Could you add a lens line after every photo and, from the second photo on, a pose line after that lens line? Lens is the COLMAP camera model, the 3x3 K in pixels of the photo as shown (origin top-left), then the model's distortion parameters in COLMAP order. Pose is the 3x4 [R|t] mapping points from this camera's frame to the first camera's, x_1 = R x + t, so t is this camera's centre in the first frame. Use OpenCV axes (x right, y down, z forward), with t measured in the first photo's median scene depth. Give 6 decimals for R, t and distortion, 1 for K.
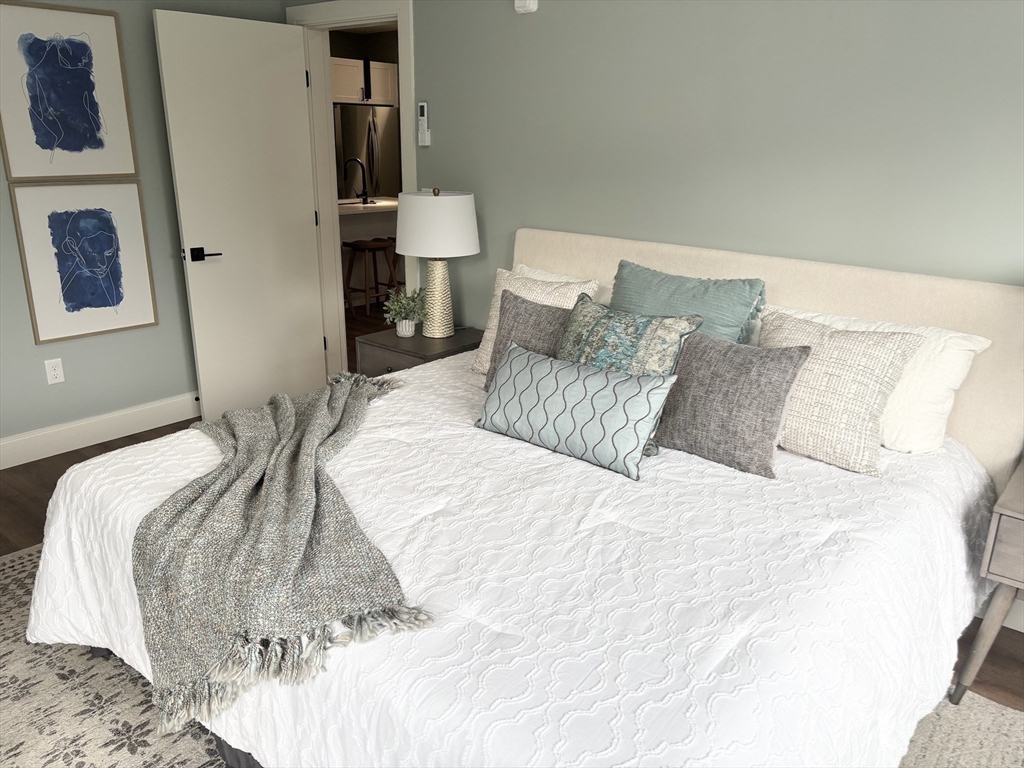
lens RADIAL K [[763.5, 0, 512.9], [0, 763.5, 389.2], [0, 0, 1]] dist [0.085438, -0.090444]
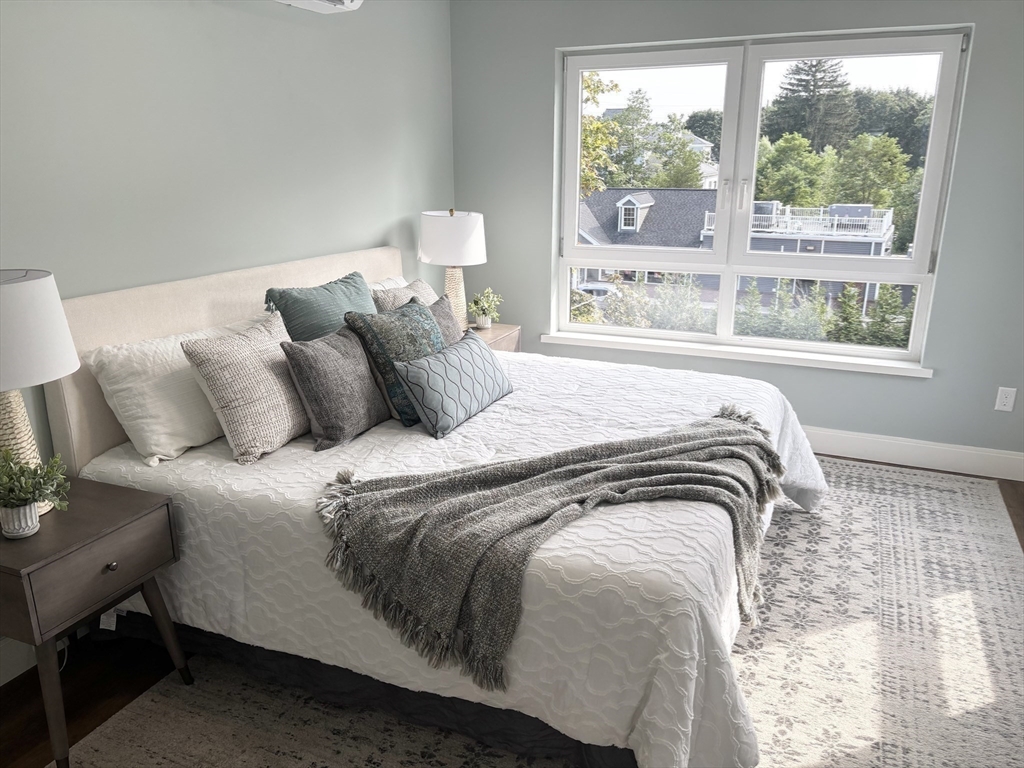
lens RADIAL K [[769.0, 0, 519.2], [0, 769.0, 388.4], [0, 0, 1]] dist [0.065345, -0.078703]
pose [[-0.269380, -0.290854, 0.918062, -1.289811], [0.301948, 0.879723, 0.367307, -0.461555], [-0.914473, 0.376152, -0.149157, 1.280211]]
